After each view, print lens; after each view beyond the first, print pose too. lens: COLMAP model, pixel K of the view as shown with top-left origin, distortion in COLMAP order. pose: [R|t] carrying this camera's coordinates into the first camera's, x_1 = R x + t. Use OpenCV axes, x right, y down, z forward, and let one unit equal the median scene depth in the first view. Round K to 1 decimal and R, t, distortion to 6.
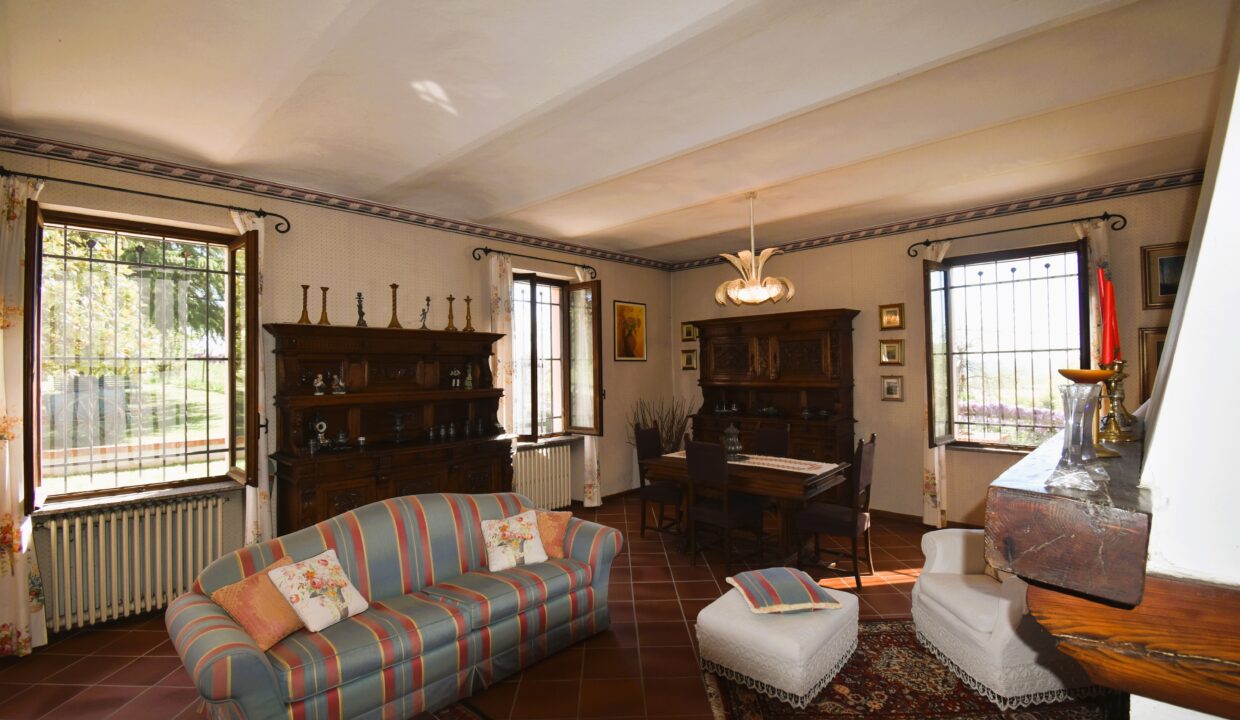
lens RADIAL K [[560.5, 0, 622.9], [0, 560.5, 363.4], [0, 0, 1]] dist [0.025652, 0.000029]
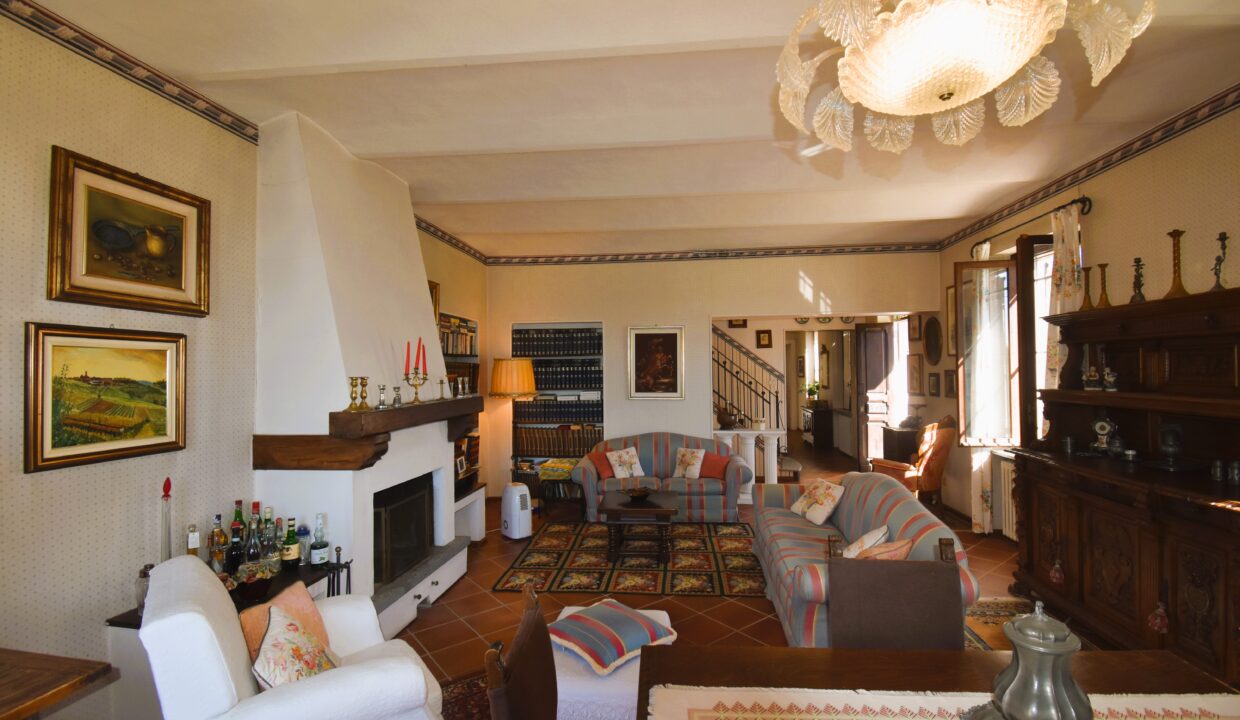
lens RADIAL K [[560.5, 0, 621.6], [0, 560.5, 361.5], [0, 0, 1]] dist [0.025652, 0.000029]
pose [[-0.788255, 0.008626, -0.615288, 0.535156], [0.021456, 0.999679, -0.013473, 0.007550], [0.614974, -0.023822, -0.788187, 1.165766]]
